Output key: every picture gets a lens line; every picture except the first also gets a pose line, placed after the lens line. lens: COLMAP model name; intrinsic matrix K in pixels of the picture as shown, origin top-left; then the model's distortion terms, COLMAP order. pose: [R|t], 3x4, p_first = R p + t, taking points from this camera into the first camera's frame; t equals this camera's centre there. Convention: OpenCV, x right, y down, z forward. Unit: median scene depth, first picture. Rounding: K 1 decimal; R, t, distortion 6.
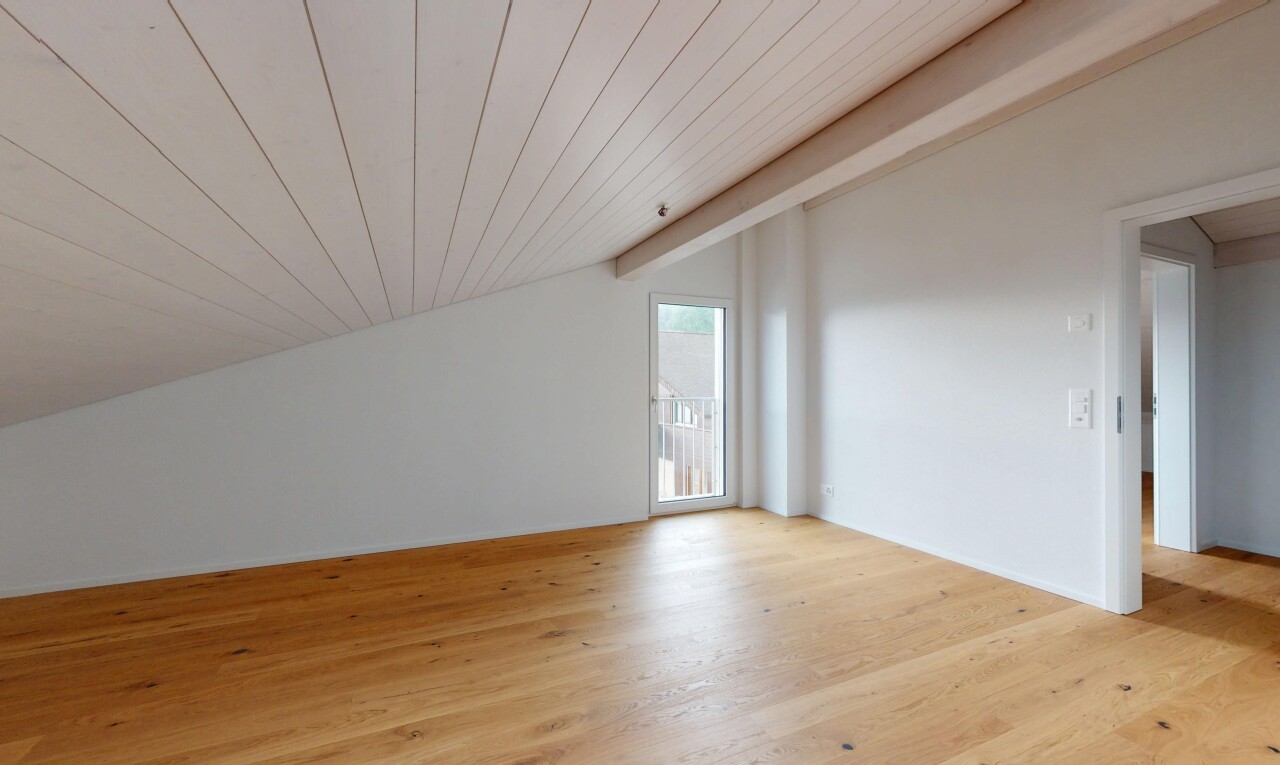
lens RADIAL K [[501.0, 0, 636.6], [0, 501.0, 381.8], [0, 0, 1]] dist [0.000146, 0.000047]
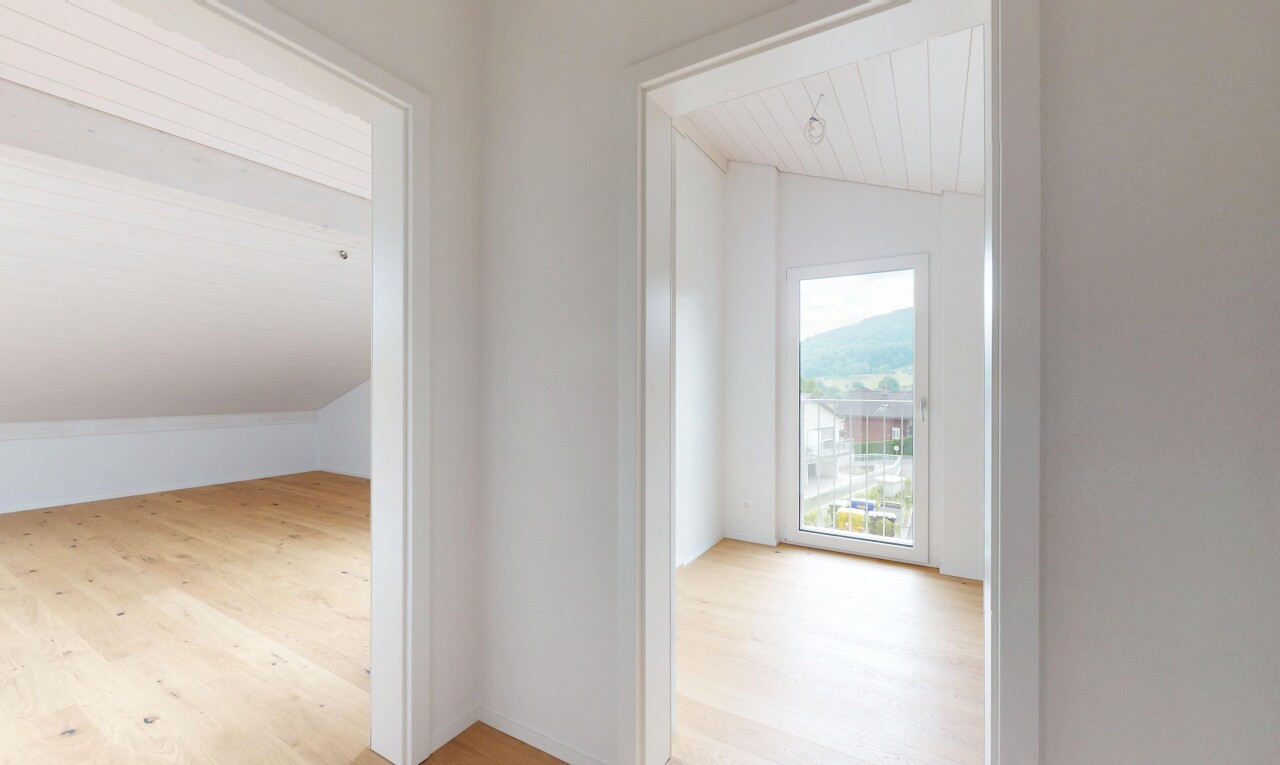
lens RADIAL K [[501.0, 0, 636.6], [0, 501.0, 381.8], [0, 0, 1]] dist [0.000146, 0.000047]
pose [[0.573852, -0.000580, -0.818959, 1.992301], [-0.001951, 0.999996, -0.002075, 0.005760], [0.818957, 0.002788, 0.573848, 1.078964]]
